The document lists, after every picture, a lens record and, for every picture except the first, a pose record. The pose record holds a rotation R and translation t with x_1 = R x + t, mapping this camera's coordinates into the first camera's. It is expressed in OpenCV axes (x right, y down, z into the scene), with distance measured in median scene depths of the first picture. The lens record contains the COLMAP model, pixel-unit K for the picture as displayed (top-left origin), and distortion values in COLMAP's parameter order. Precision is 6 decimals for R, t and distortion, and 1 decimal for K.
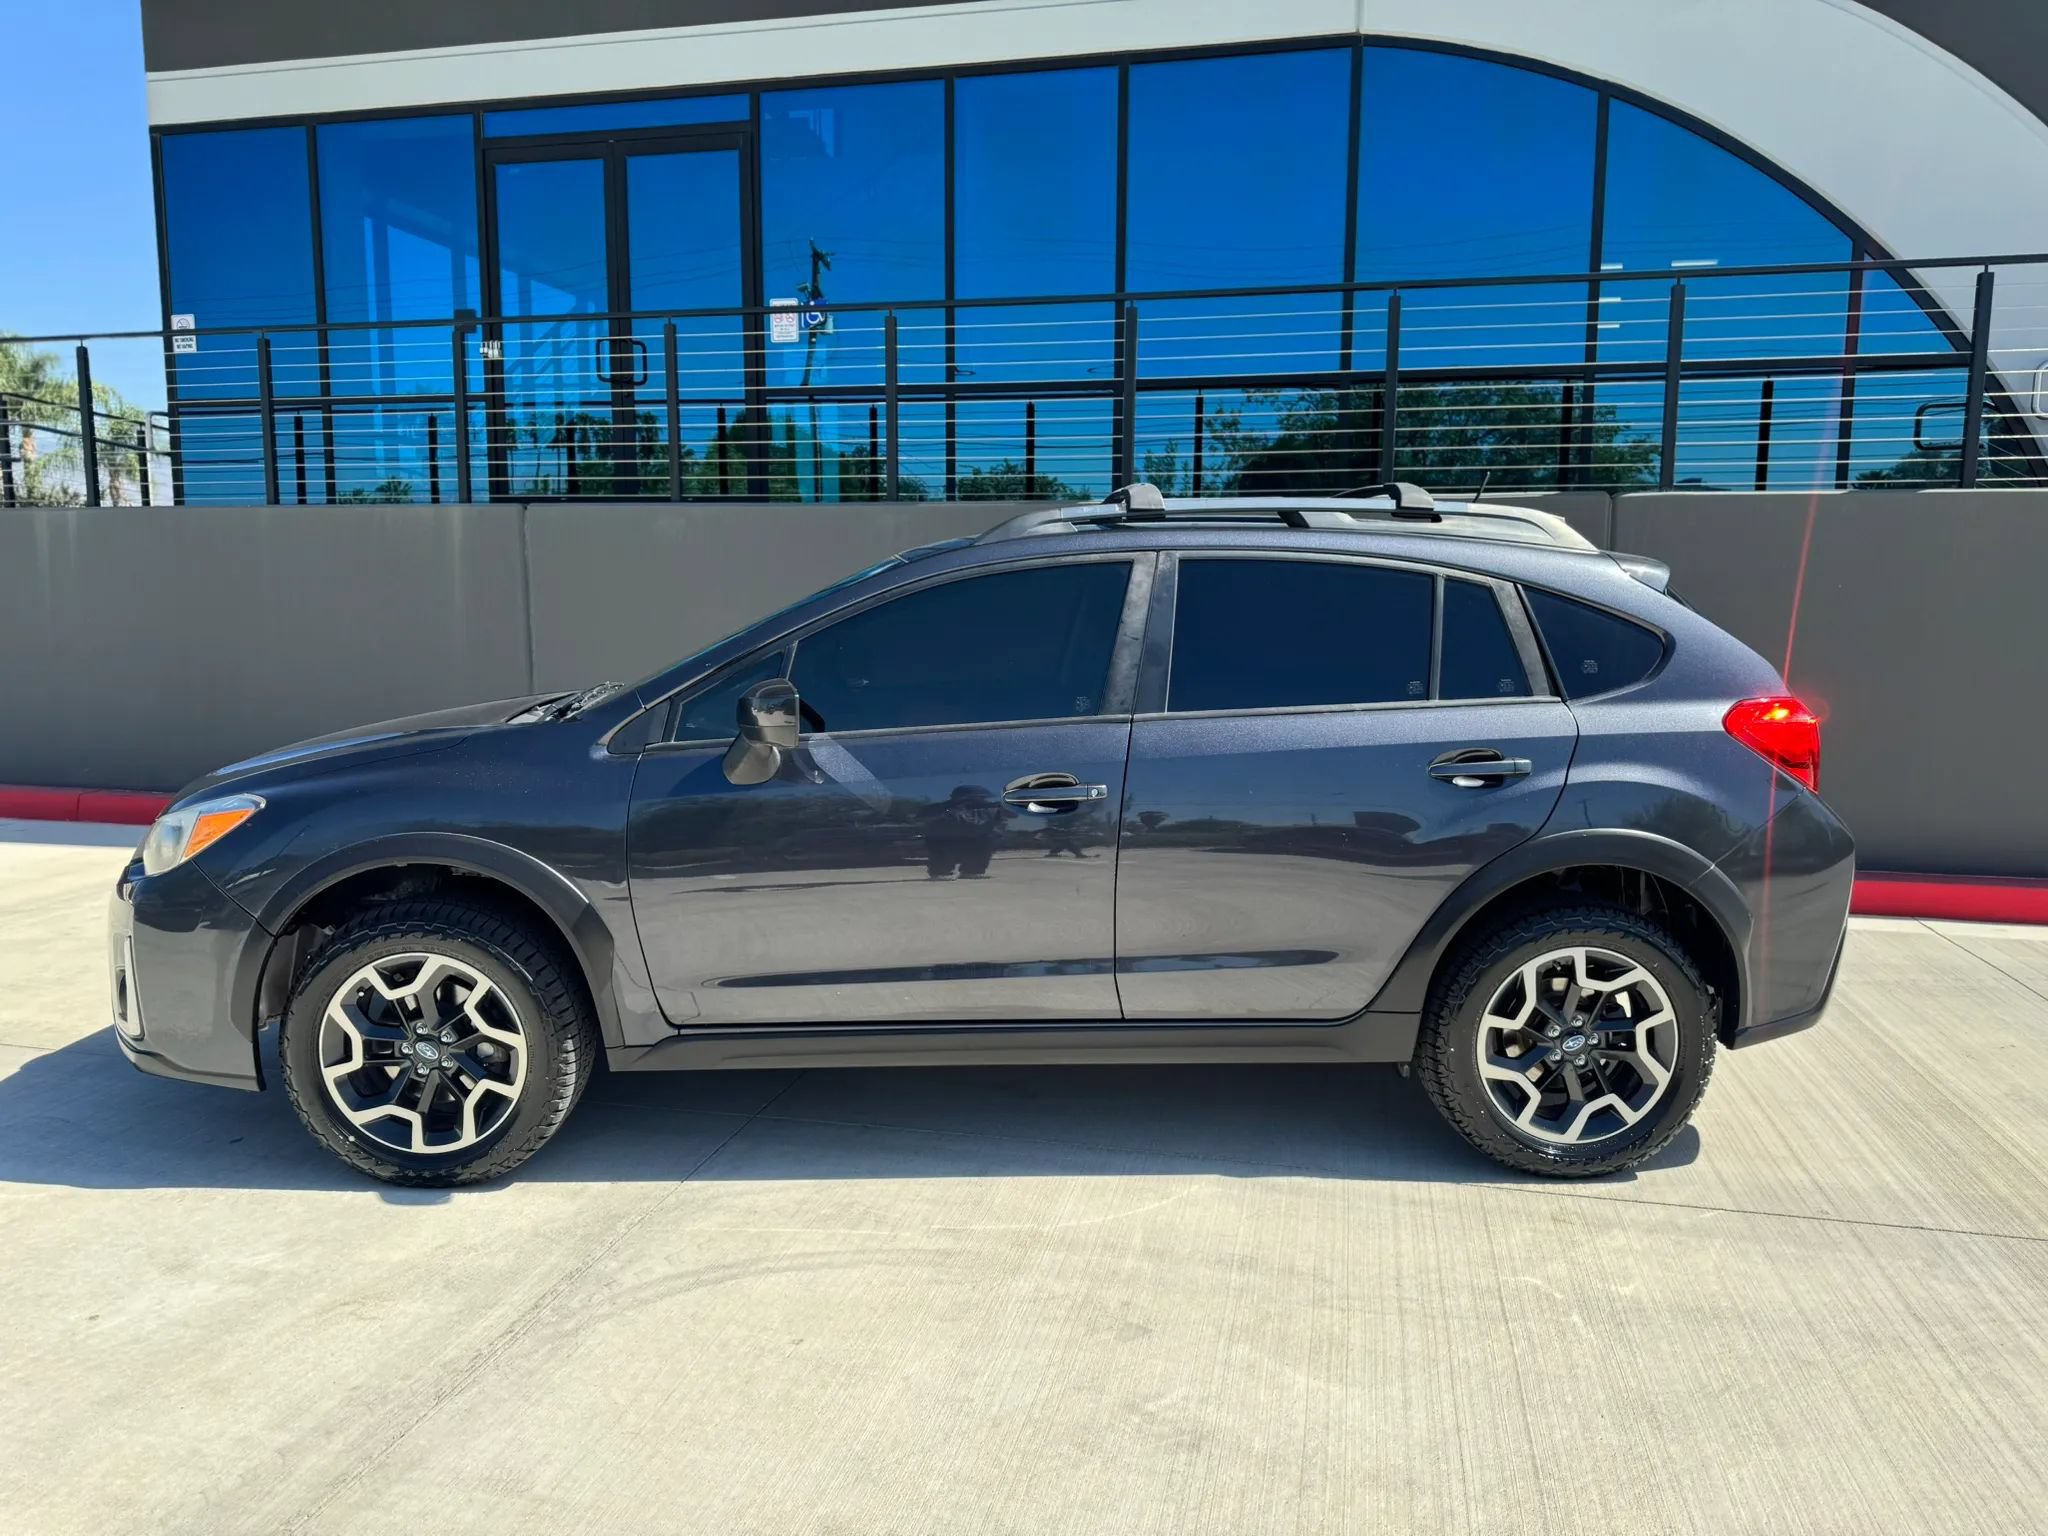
lens RADIAL K [[1459.4, 0, 1013.9], [0, 1459.4, 784.0], [0, 0, 1]] dist [0.033695, -0.036566]
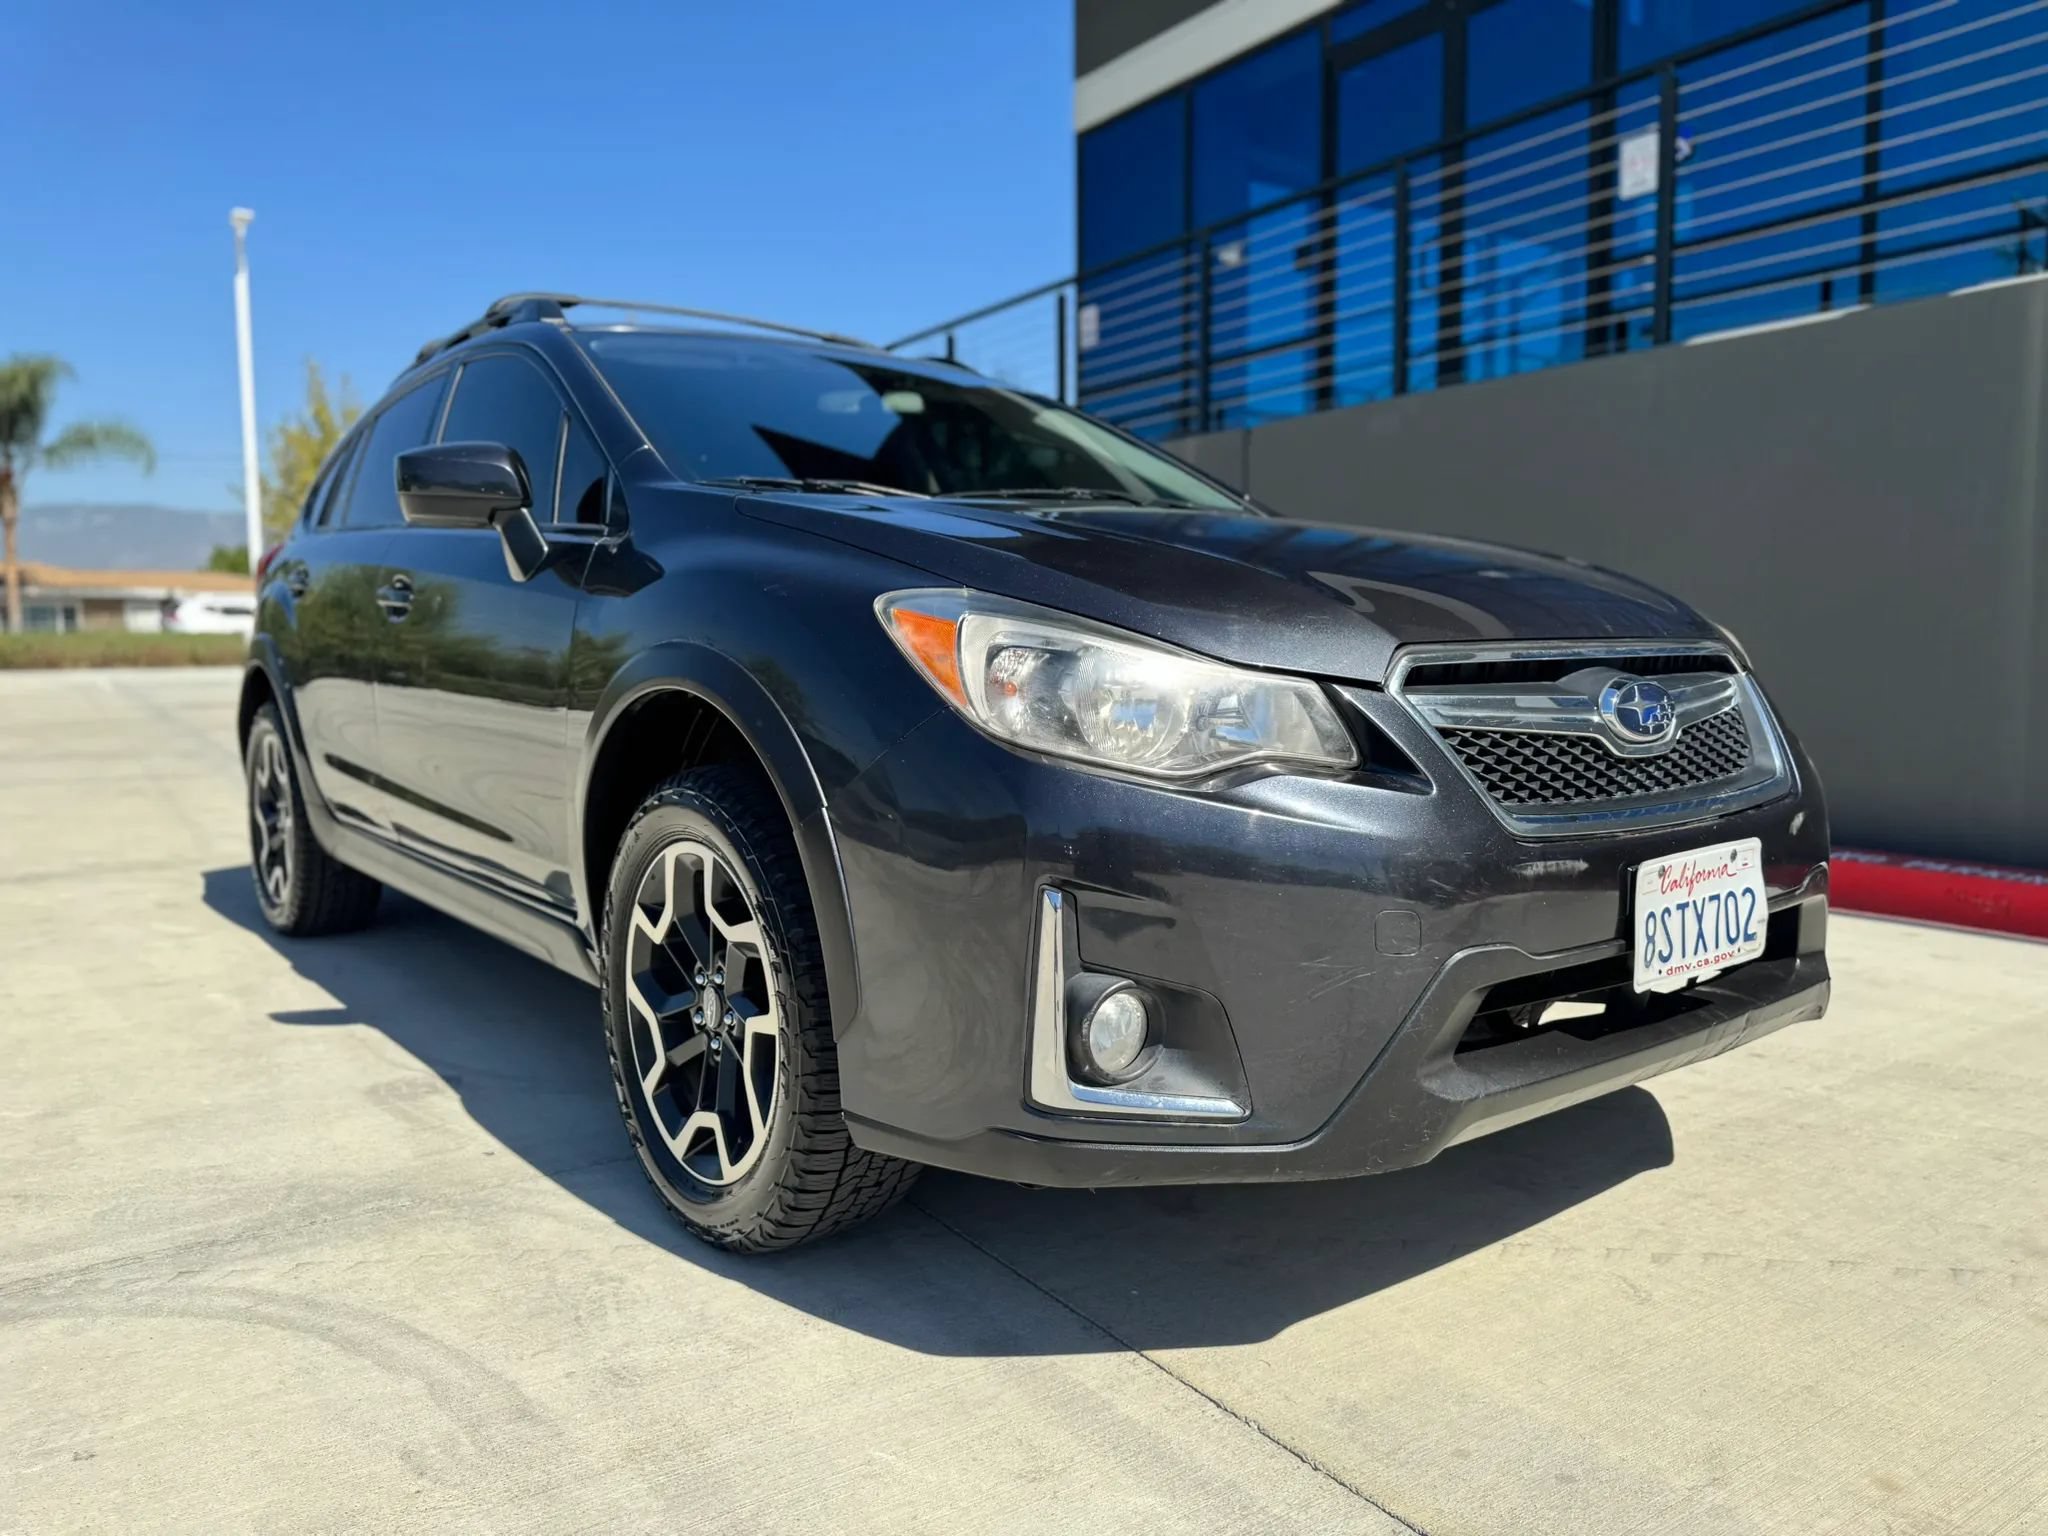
lens RADIAL K [[1459.4, 0, 1013.9], [0, 1459.4, 784.0], [0, 0, 1]] dist [0.033695, -0.036566]
pose [[0.724638, 0.058726, -0.686623, 0.391859], [-0.085193, 0.996353, -0.004693, 0.081179], [0.683843, 0.061896, 0.726999, 0.674588]]
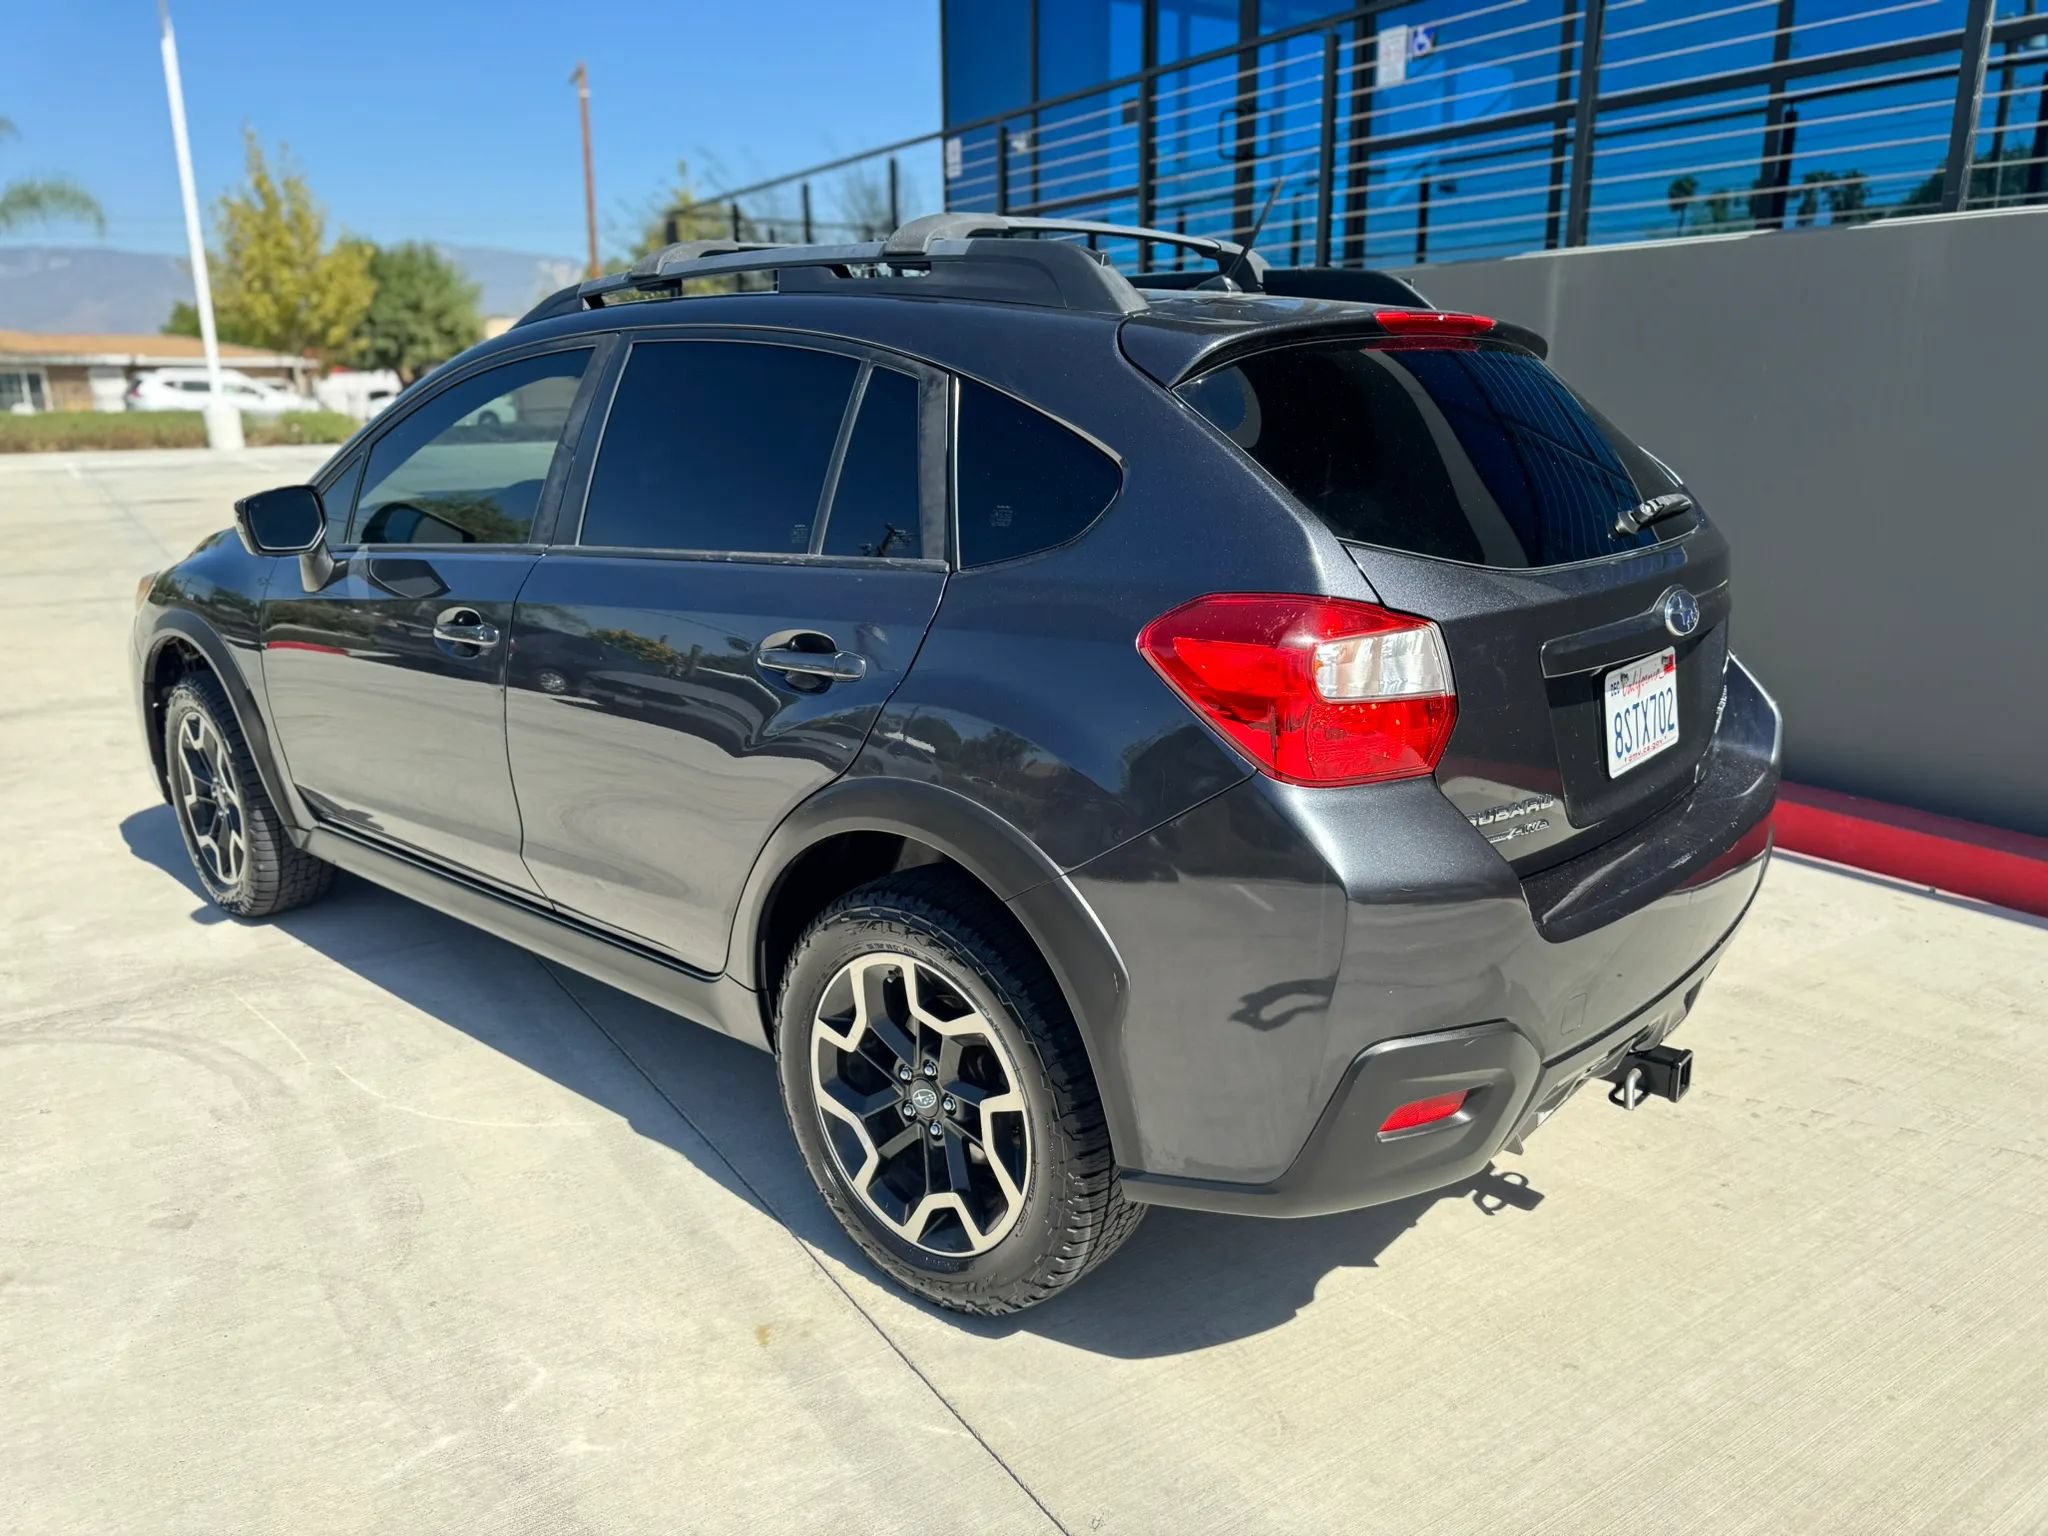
lens RADIAL K [[1459.4, 0, 1013.9], [0, 1459.4, 784.0], [0, 0, 1]] dist [0.033695, -0.036566]
pose [[0.724574, 0.170722, -0.667718, 0.850431], [-0.085149, 0.983586, 0.159084, -0.068664], [0.683917, -0.058413, 0.727218, 0.591396]]
